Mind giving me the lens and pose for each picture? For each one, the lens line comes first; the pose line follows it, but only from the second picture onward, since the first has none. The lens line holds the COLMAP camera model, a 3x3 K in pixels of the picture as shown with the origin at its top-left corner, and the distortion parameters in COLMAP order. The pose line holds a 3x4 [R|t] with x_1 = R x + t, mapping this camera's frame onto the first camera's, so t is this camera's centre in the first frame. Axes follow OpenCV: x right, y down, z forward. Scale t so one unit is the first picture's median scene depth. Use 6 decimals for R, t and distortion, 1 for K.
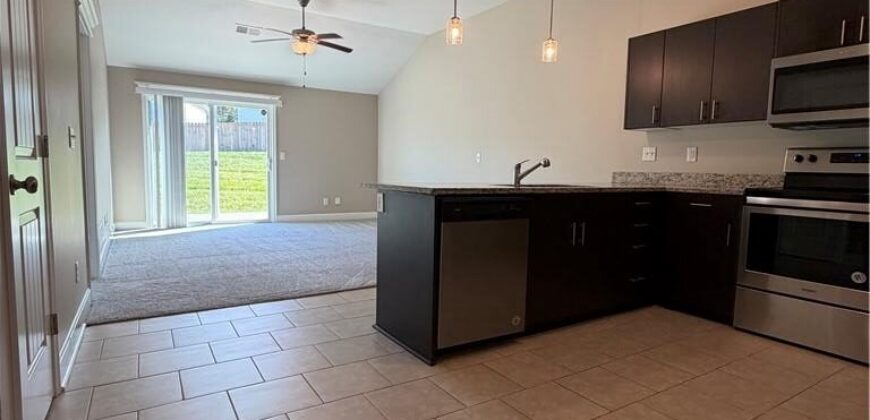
lens RADIAL K [[461.1, 0, 432.4], [0, 461.1, 204.6], [0, 0, 1]] dist [-0.001789, 0.000562]
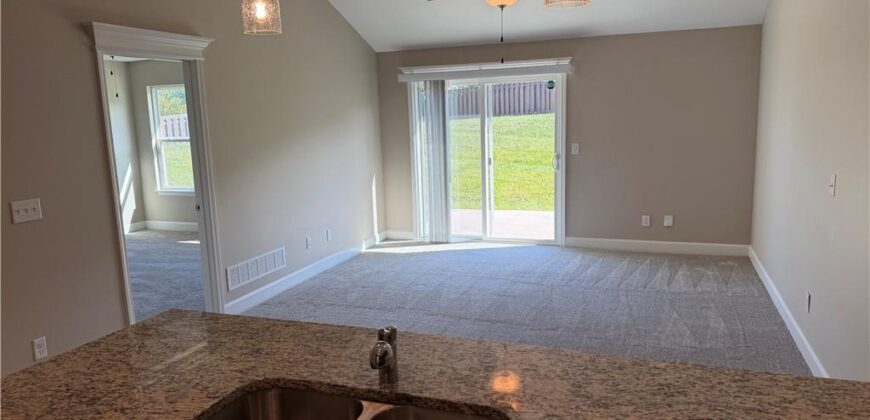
lens RADIAL K [[606.2, 0, 435.0], [0, 606.2, 210.0], [0, 0, 1]] dist [0.105916, -0.158995]
pose [[0.609797, 0.087532, -0.787709, 0.503078], [-0.019952, 0.995263, 0.095151, -0.197309], [0.792306, -0.042307, 0.608655, 0.619504]]
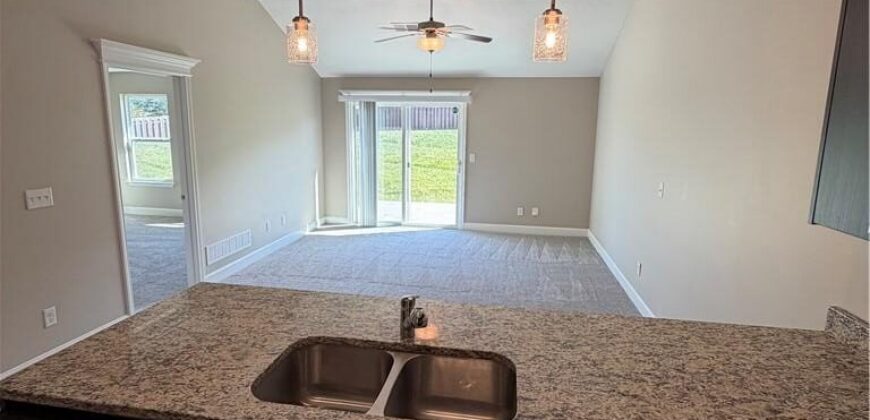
lens RADIAL K [[461.1, 0, 432.4], [0, 461.1, 204.6], [0, 0, 1]] dist [-0.001789, 0.000562]
pose [[0.747597, 0.103488, -0.656041, 0.437875], [-0.053128, 0.993938, 0.096248, -0.198221], [0.662024, -0.037101, 0.748563, 0.552704]]
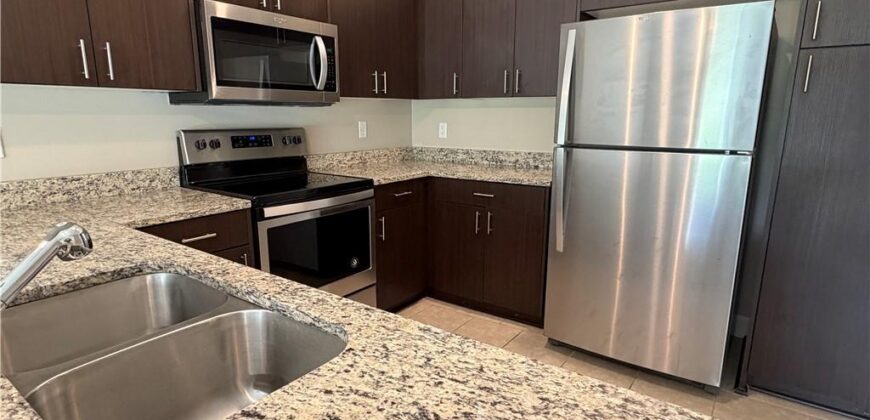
lens RADIAL K [[467.8, 0, 435.0], [0, 467.8, 210.0], [0, 0, 1]] dist [-0.003729, -0.000883]
pose [[-0.374122, -0.208551, 0.903626, -0.043416], [0.061941, 0.966591, 0.248728, -0.128285], [-0.925309, 0.149026, -0.348704, 0.735362]]
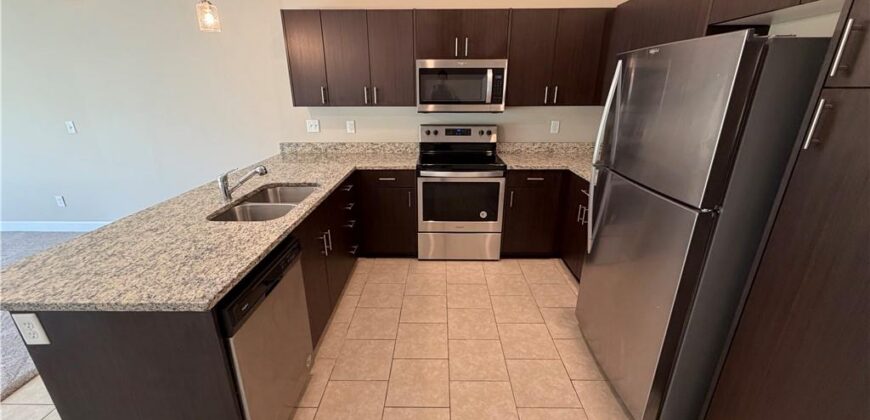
lens RADIAL K [[345.5, 0, 433.3], [0, 345.5, 209.9], [0, 0, 1]] dist [-0.001379, -0.000082]
pose [[0.545569, -0.299782, 0.782614, -0.092126], [0.078452, 0.948002, 0.308445, -0.160096], [-0.834386, -0.106880, 0.540719, 0.296490]]
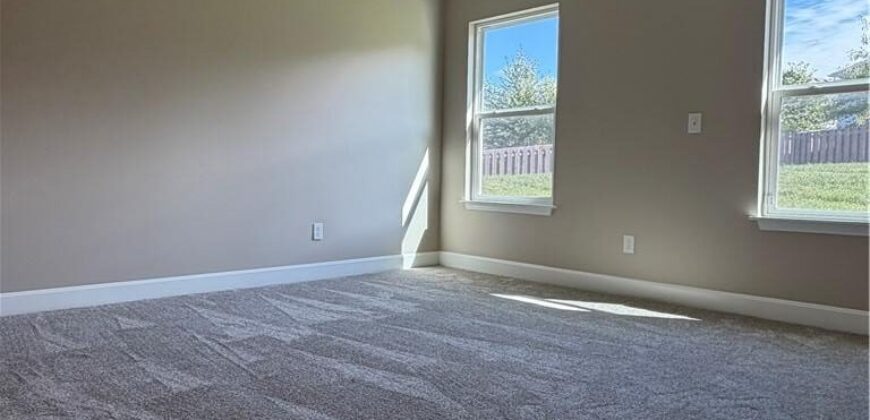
lens RADIAL K [[628.2, 0, 435.0], [0, 628.2, 210.0], [0, 0, 1]] dist [-0.001788, -0.000591]
pose [[0.215167, 0.034909, -0.975953, -0.655402], [-0.097418, 0.995143, 0.014118, -0.021047], [0.971706, 0.092038, 0.217523, 0.849079]]
